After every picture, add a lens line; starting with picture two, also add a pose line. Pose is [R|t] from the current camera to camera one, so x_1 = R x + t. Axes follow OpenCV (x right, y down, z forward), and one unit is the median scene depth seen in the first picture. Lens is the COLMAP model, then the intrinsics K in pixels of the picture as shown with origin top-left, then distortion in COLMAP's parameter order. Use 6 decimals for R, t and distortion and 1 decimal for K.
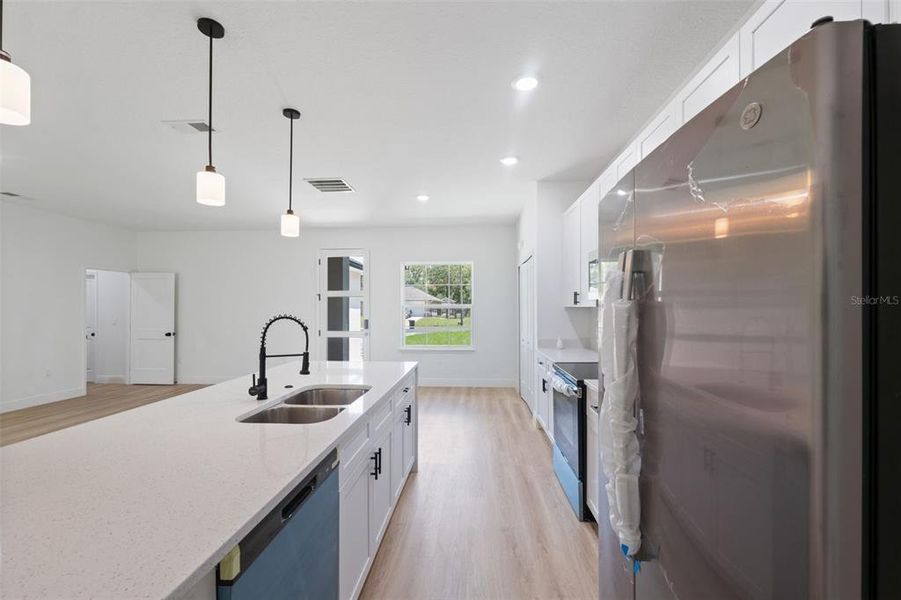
lens RADIAL K [[368.6, 0, 452.0], [0, 368.6, 300.1], [0, 0, 1]] dist [0.000663, 0.000107]
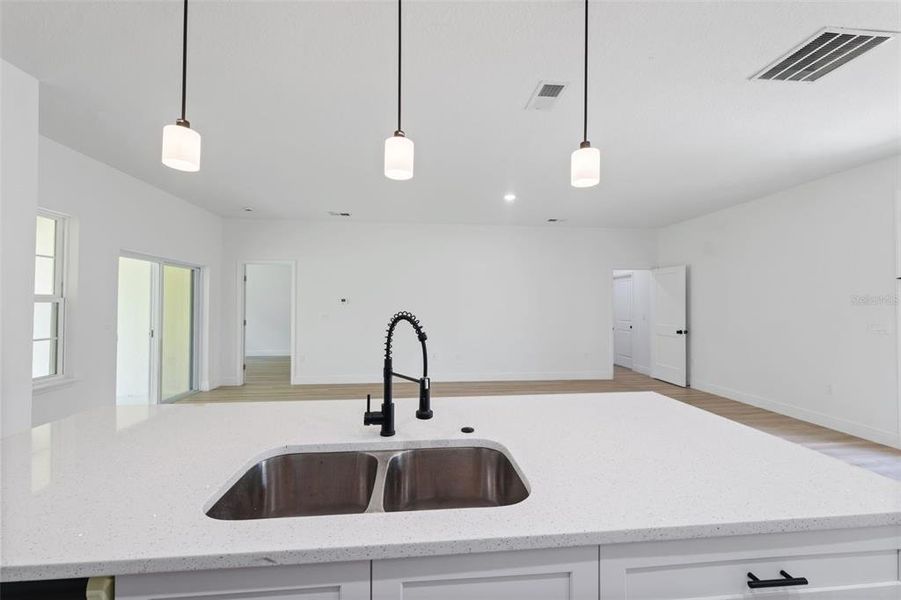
lens RADIAL K [[364.0, 0, 450.5], [0, 364.0, 293.4], [0, 0, 1]] dist [-0.001740, -0.000230]
pose [[0.163064, -0.029165, -0.986184, 0.045688], [0.020093, 0.999454, -0.026235, 0.008205], [0.986411, -0.015538, 0.163561, 0.281315]]
